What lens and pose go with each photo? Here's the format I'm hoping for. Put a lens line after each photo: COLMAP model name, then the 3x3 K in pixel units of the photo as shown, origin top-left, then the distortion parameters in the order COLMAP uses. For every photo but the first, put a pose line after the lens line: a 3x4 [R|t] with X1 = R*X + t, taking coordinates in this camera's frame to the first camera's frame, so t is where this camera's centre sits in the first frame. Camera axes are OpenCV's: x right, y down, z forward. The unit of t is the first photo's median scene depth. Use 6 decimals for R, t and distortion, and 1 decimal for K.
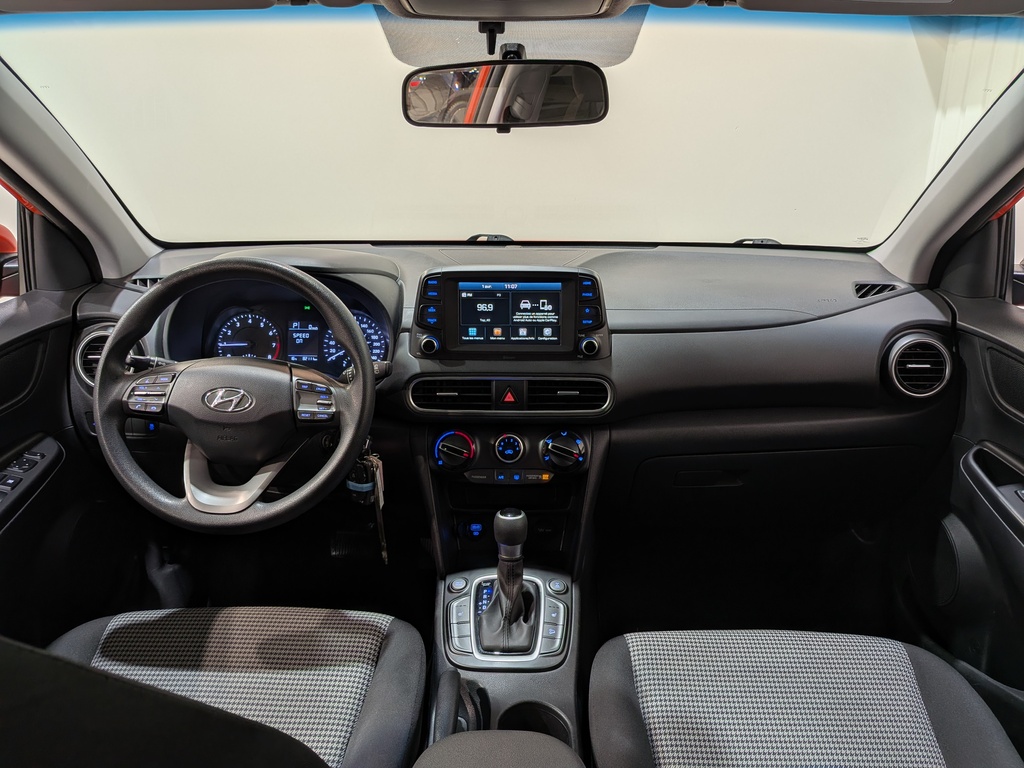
lens RADIAL K [[739.4, 0, 518.2], [0, 739.4, 397.1], [0, 0, 1]] dist [0.040567, -0.069751]
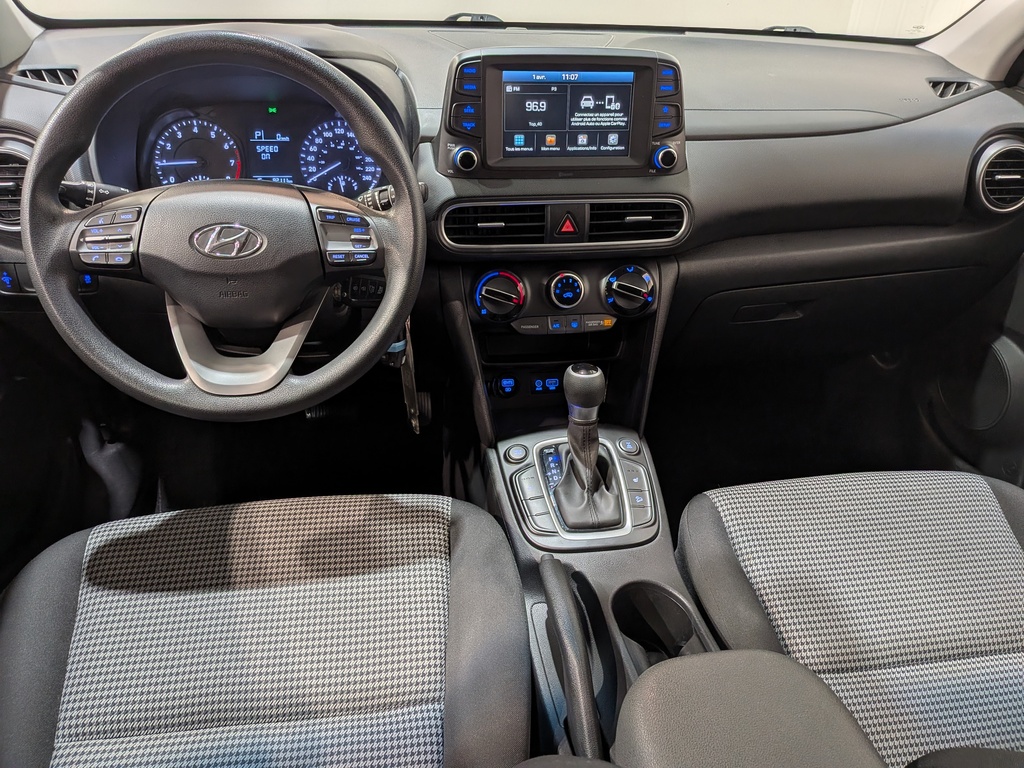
lens RADIAL K [[739.4, 0, 511.8], [0, 739.4, 389.7], [0, 0, 1]] dist [0.040567, -0.069751]
pose [[0.984938, -0.064264, 0.160519, -0.213227], [0.026719, 0.973783, 0.225906, -0.009604], [-0.170829, -0.218215, 0.960833, 0.197595]]
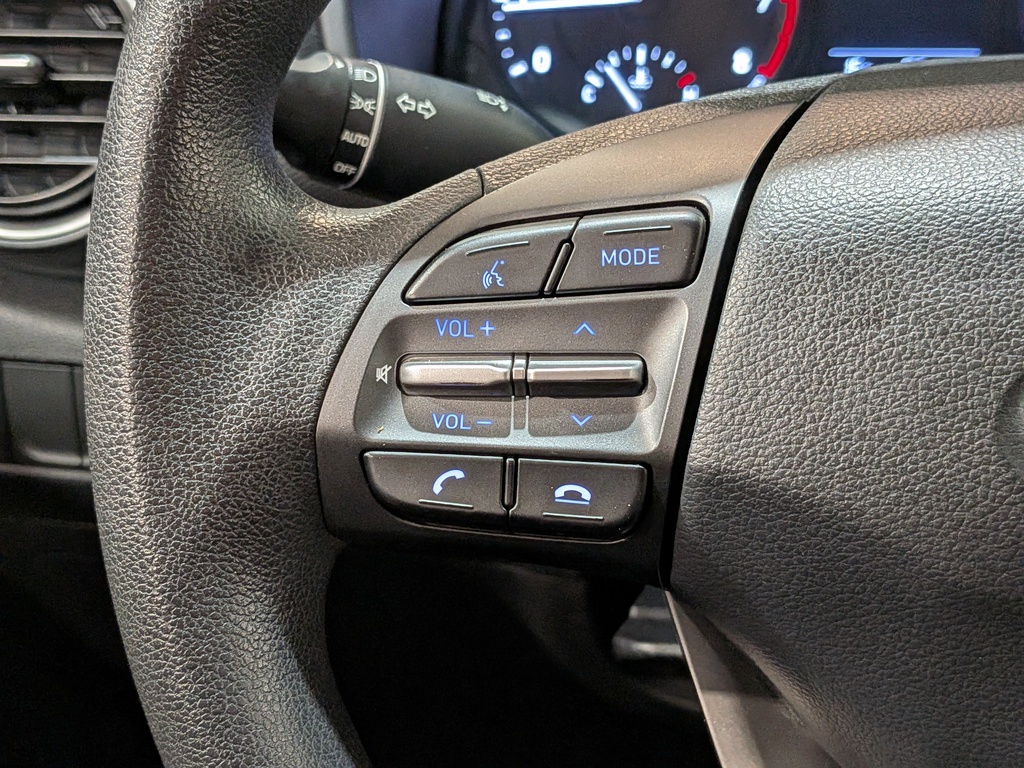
lens RADIAL K [[1506.5, 0, 478.5], [0, 1506.5, 396.6], [0, 0, 1]] dist [0.039755, 0.000000]
pose [[0.996228, 0.014421, -0.085563, -0.426140], [-0.000650, 0.987305, 0.158834, -0.033578], [0.086767, -0.158180, 0.983591, 0.661208]]
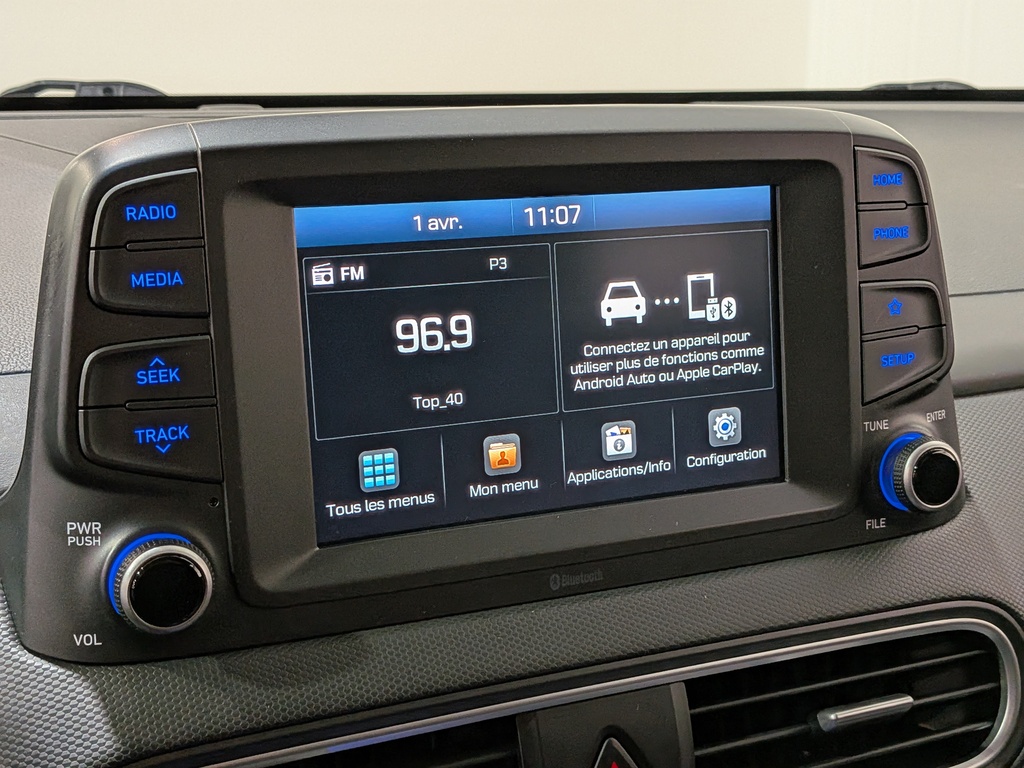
lens RADIAL K [[1485.1, 0, 536.9], [0, 1485.1, 391.7], [0, 0, 1]] dist [0.088483, 0.000000]
pose [[0.897921, -0.101182, 0.428370, -0.185661], [0.135933, 0.989392, -0.051237, -0.084064], [-0.418642, 0.104236, 0.902150, 0.650523]]
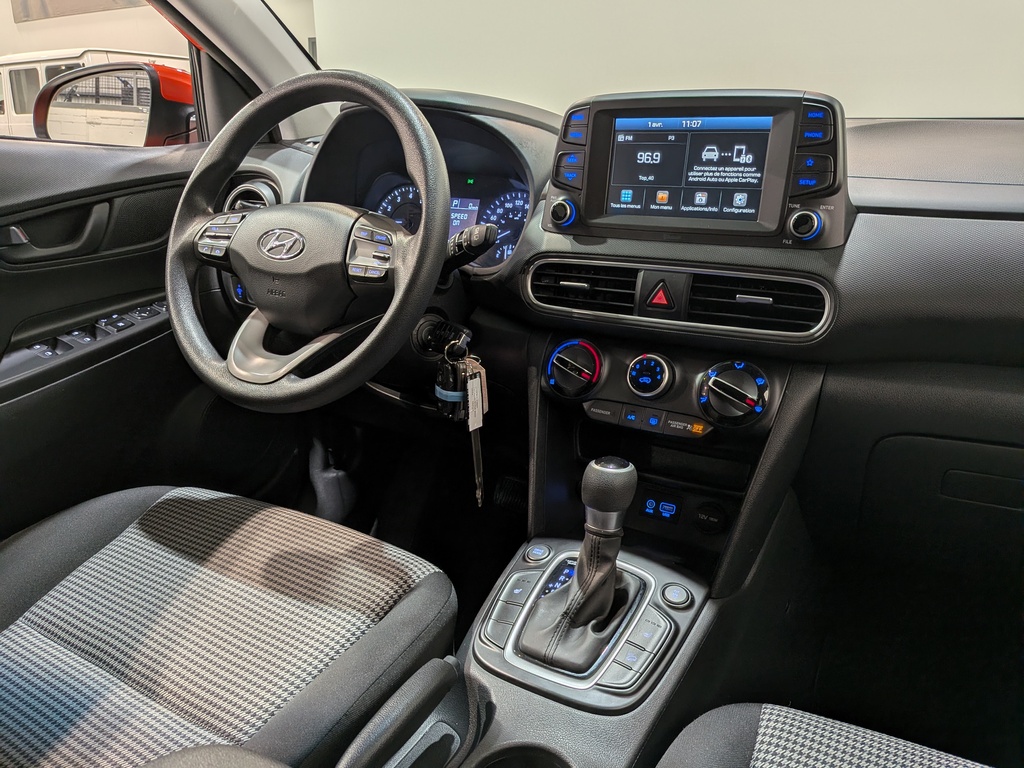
lens RADIAL K [[739.4, 0, 511.4], [0, 739.4, 415.6], [0, 0, 1]] dist [0.040567, -0.069751]
pose [[0.873606, 0.169250, -0.456254, 0.190055], [-0.159105, 0.985382, 0.060890, 0.085004], [0.459890, 0.019398, 0.887764, 0.359001]]
